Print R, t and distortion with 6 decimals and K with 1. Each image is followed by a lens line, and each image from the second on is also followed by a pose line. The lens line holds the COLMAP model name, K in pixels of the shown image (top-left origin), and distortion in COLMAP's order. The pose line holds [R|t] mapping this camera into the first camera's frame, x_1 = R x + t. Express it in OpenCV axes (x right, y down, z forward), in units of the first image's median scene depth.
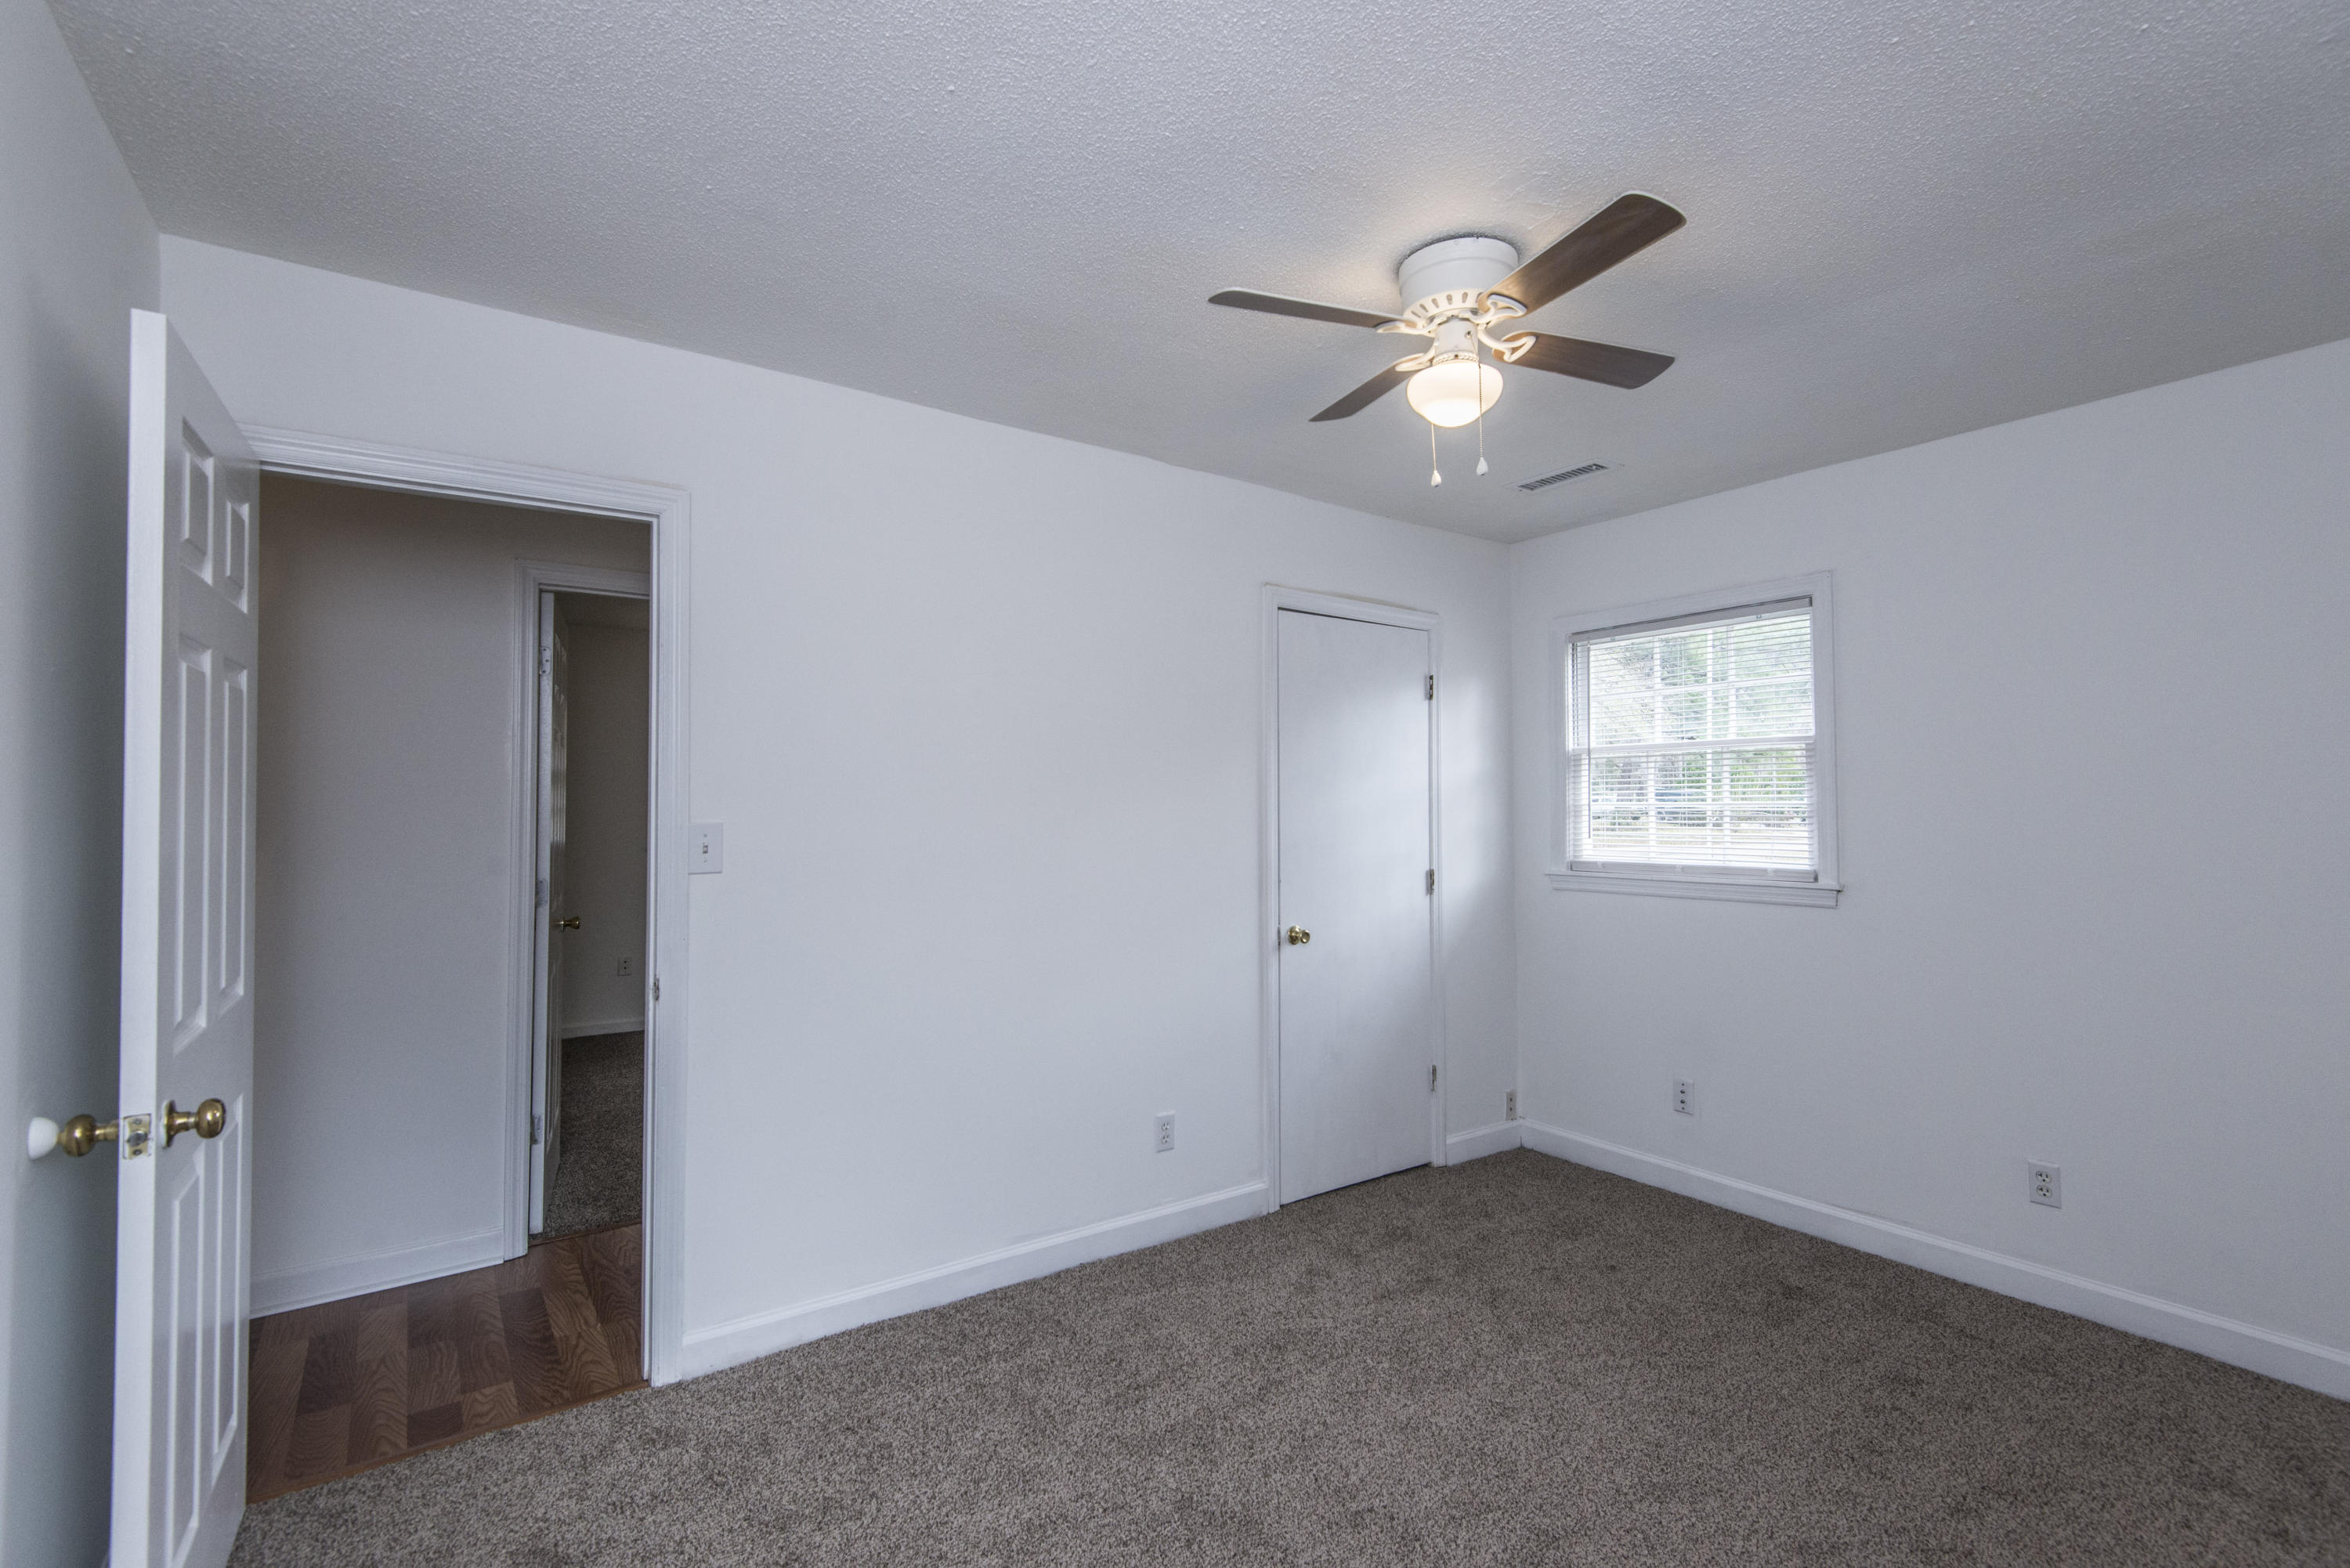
lens RADIAL K [[1060.8, 0, 1170.2], [0, 1060.8, 785.3], [0, 0, 1]] dist [0.024309, -0.012584]
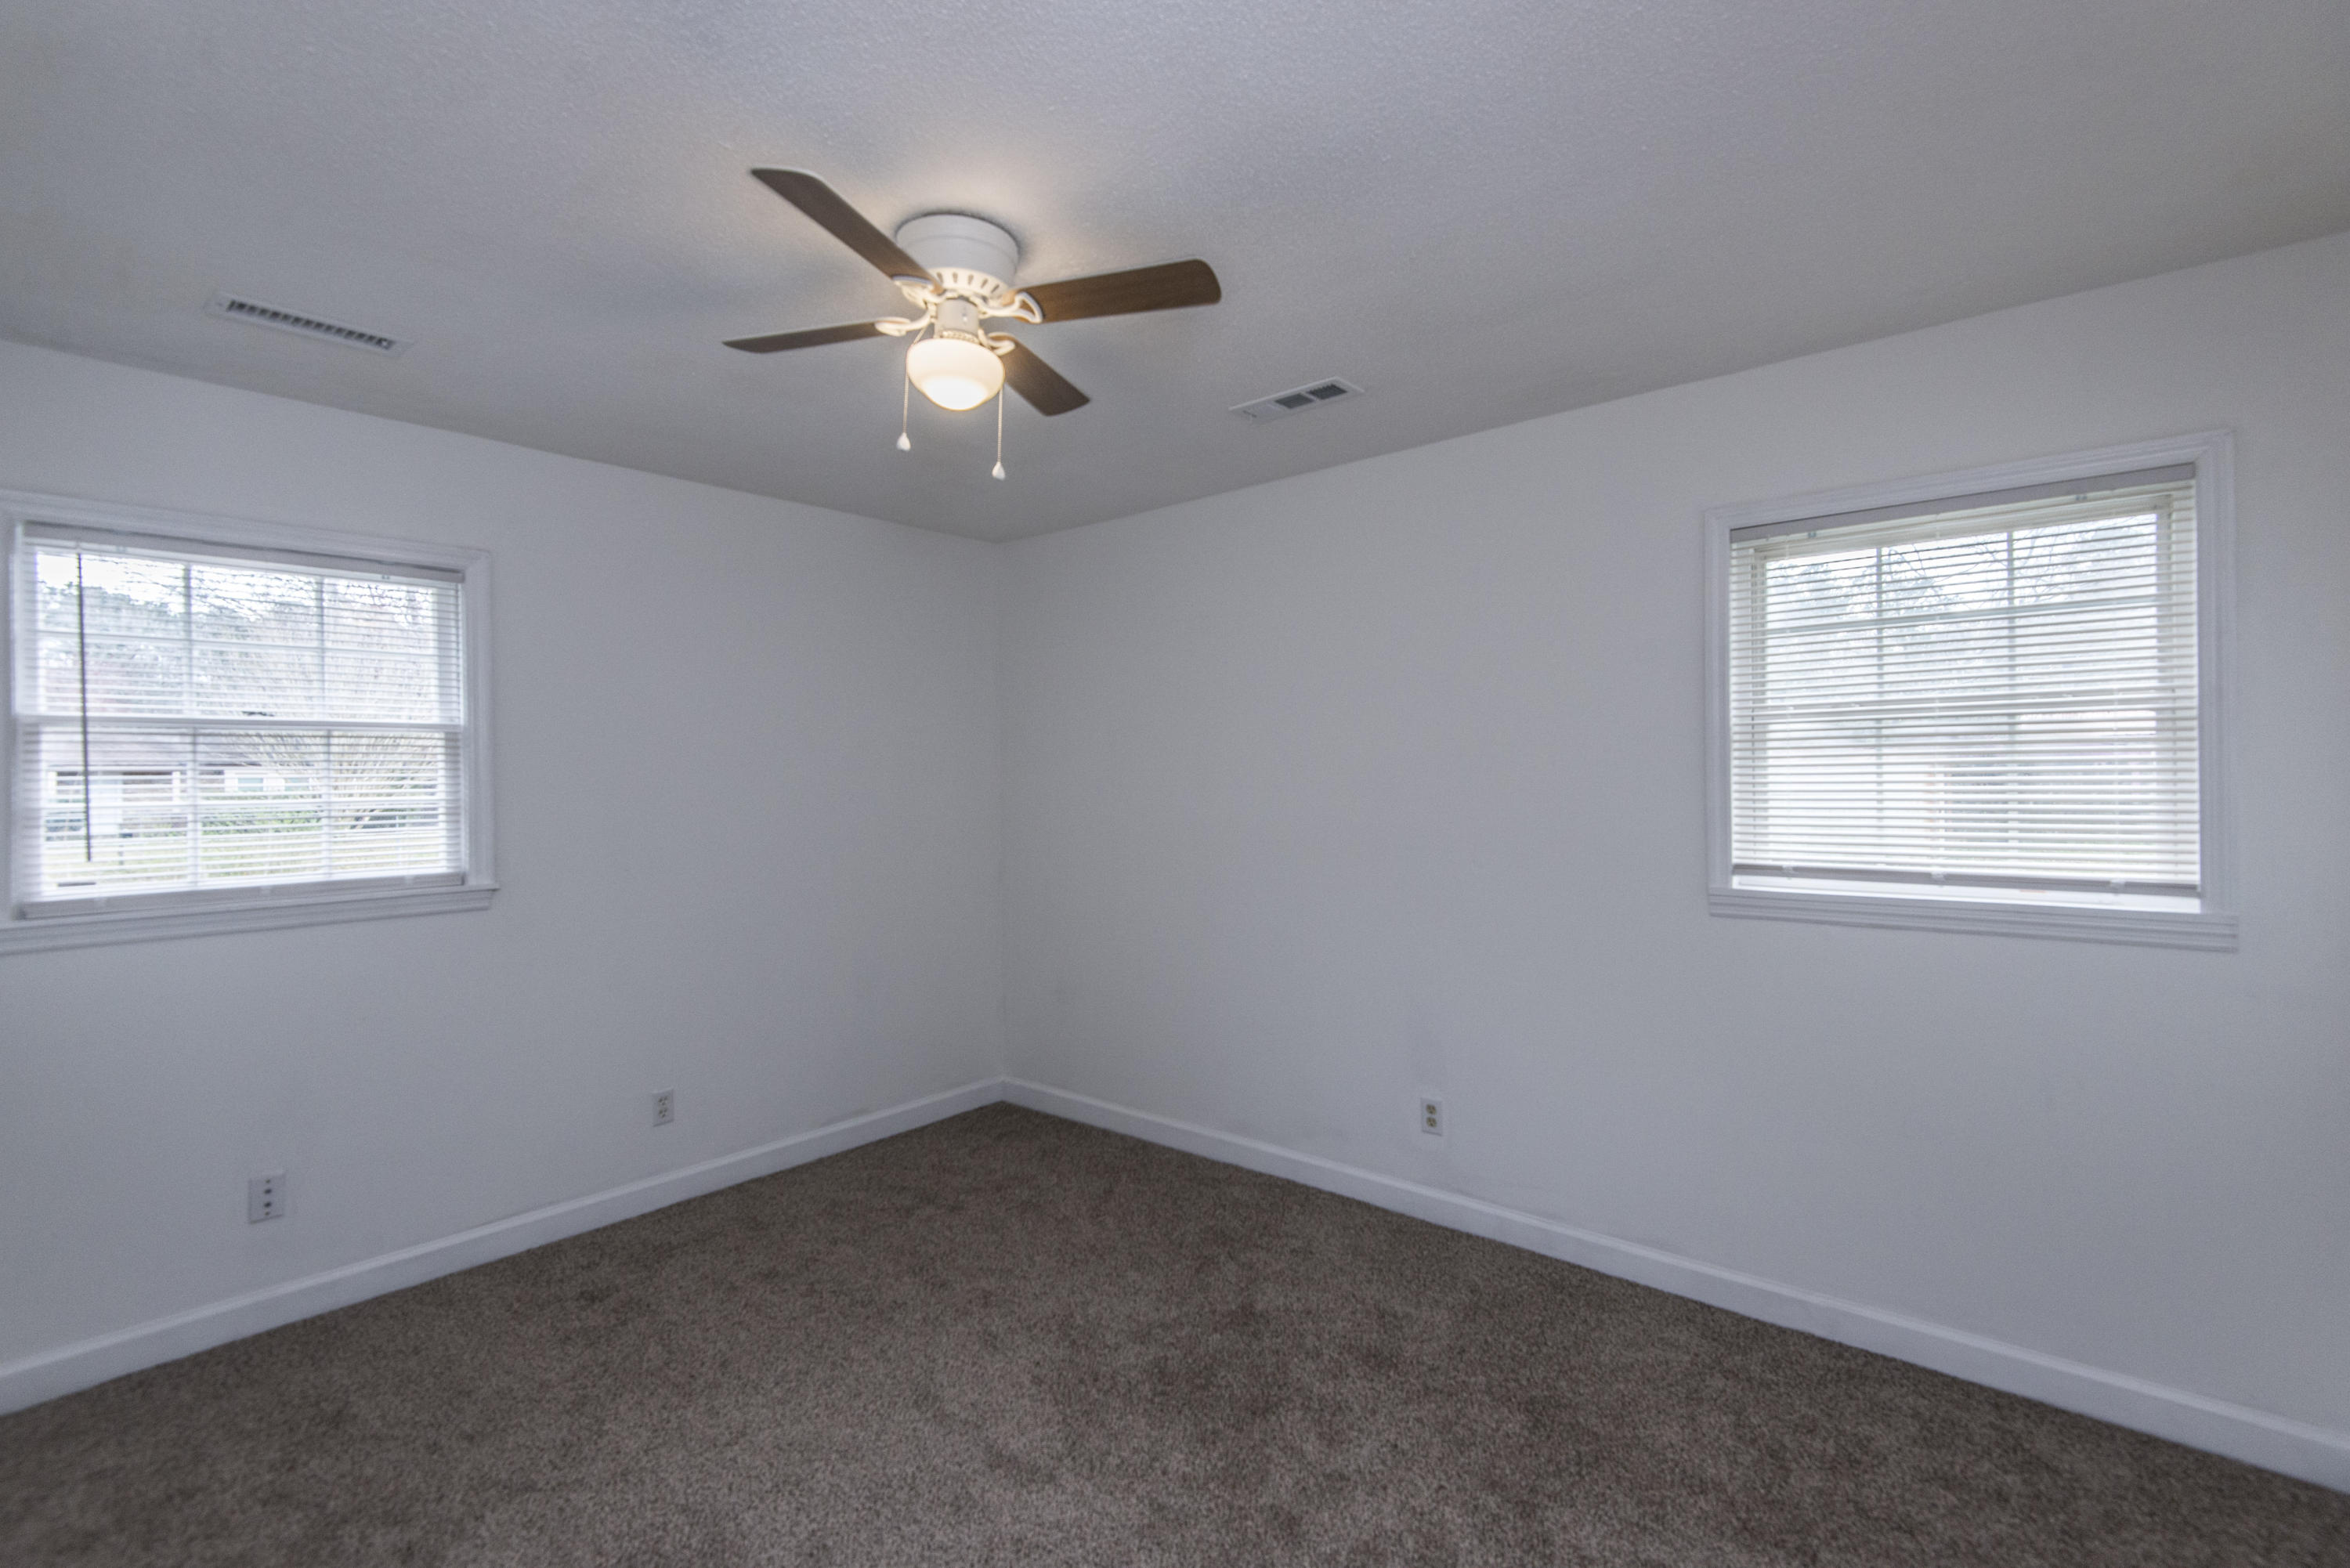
lens RADIAL K [[1060.8, 0, 1177.0], [0, 1060.8, 790.1], [0, 0, 1]] dist [0.024309, -0.012584]
pose [[-0.252646, -0.003956, 0.967551, -0.468100], [-0.006234, 0.999978, 0.002460, 0.003499], [-0.967539, -0.005410, -0.252665, 0.681788]]
